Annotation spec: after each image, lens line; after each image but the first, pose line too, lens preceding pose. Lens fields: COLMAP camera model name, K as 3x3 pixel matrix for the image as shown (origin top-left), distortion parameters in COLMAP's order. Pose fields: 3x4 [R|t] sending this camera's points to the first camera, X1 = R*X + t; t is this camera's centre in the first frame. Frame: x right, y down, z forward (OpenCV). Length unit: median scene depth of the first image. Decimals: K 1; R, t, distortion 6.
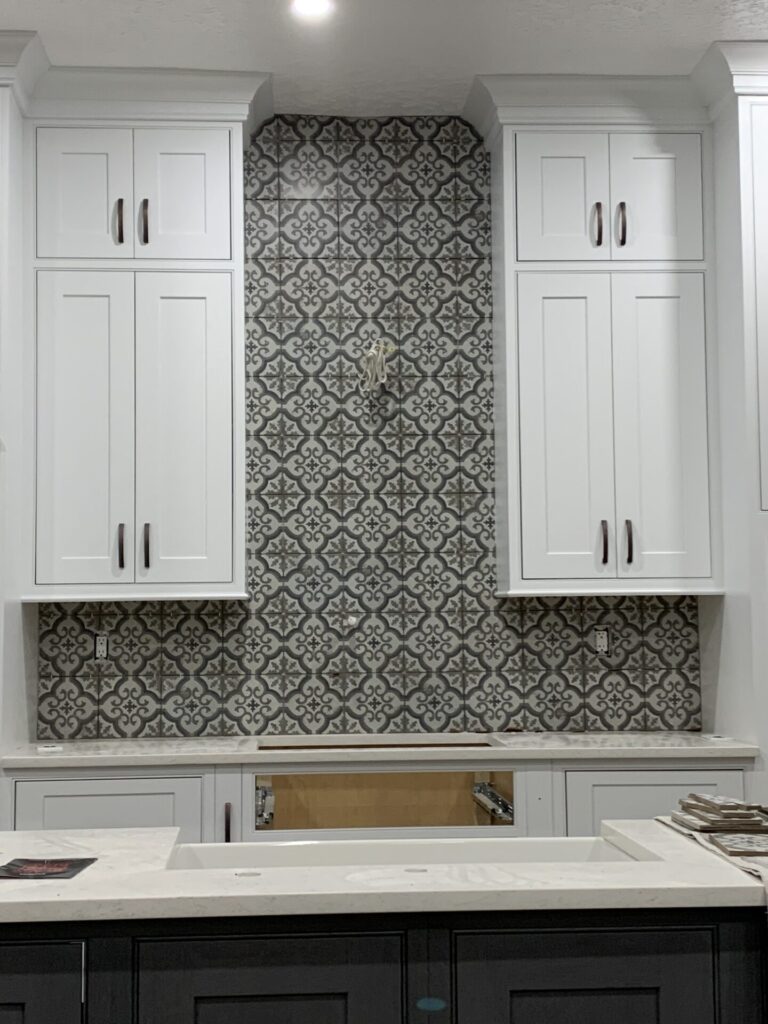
lens RADIAL K [[1538.4, 0, 373.7], [0, 1538.4, 490.1], [0, 0, 1]] dist [0.116531, 0.000000]
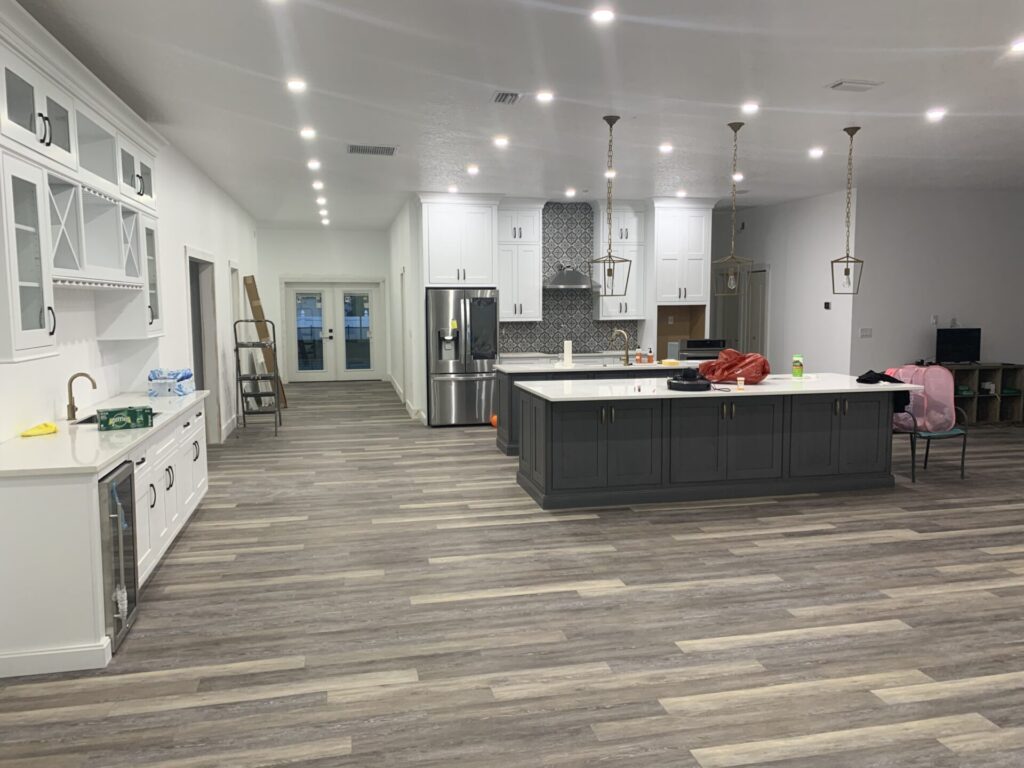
lens RADIAL K [[787.5, 0, 517.4], [0, 787.5, 382.9], [0, 0, 1]] dist [0.043728, -0.045323]
pose [[0.986712, -0.012981, 0.161960, -0.488139], [-0.015815, 0.984397, 0.175252, -0.138613], [-0.161708, -0.175485, 0.971111, -1.131040]]
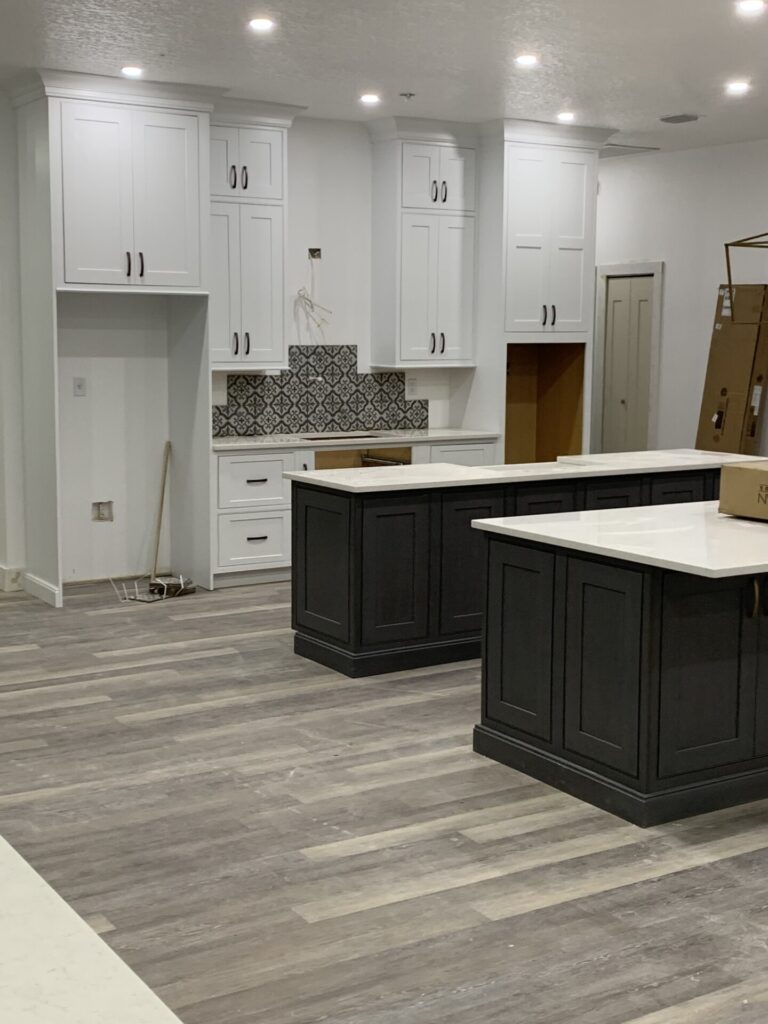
lens RADIAL K [[1394.2, 0, 372.2], [0, 1394.2, 496.4], [0, 0, 1]] dist [0.093200, 0.000000]
pose [[0.875245, -0.043757, 0.481697, -0.841645], [-0.052194, 0.981540, 0.183999, -0.106340], [-0.480856, -0.186186, 0.856804, -0.655697]]
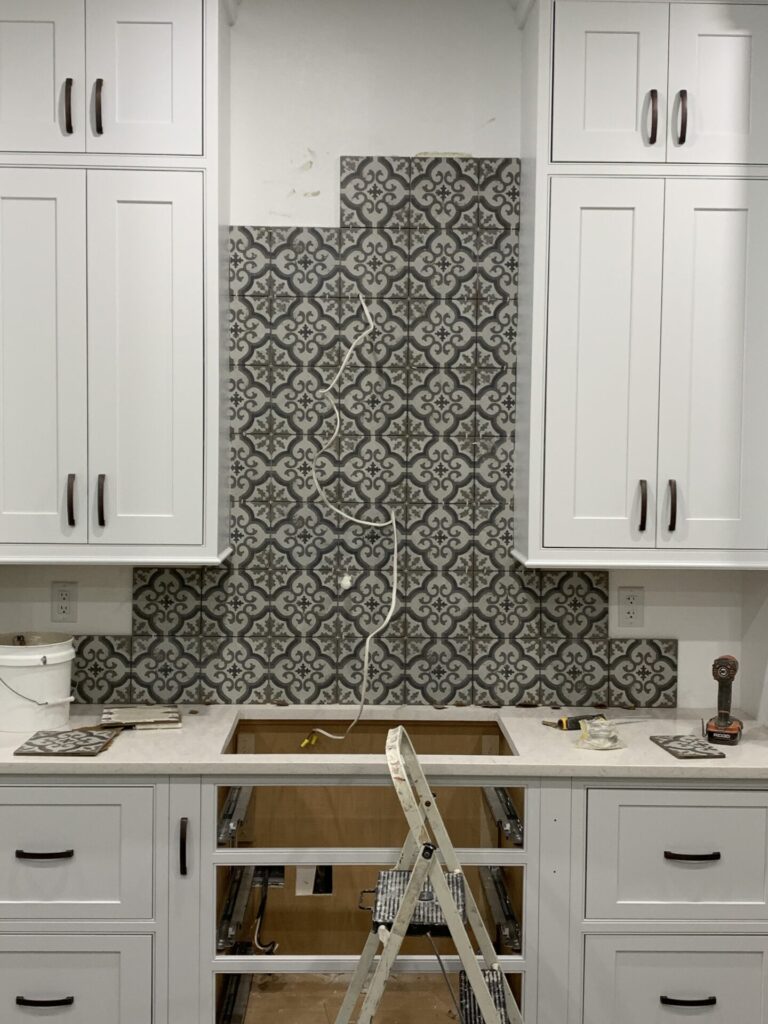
lens RADIAL K [[1201.3, 0, 379.1], [0, 1201.3, 492.6], [0, 0, 1]] dist [0.055106, 0.000000]
pose [[0.999098, 0.023117, -0.035613, 0.027259], [-0.018425, 0.991752, 0.126842, -0.051800], [0.038251, -0.126071, 0.991283, 0.324297]]
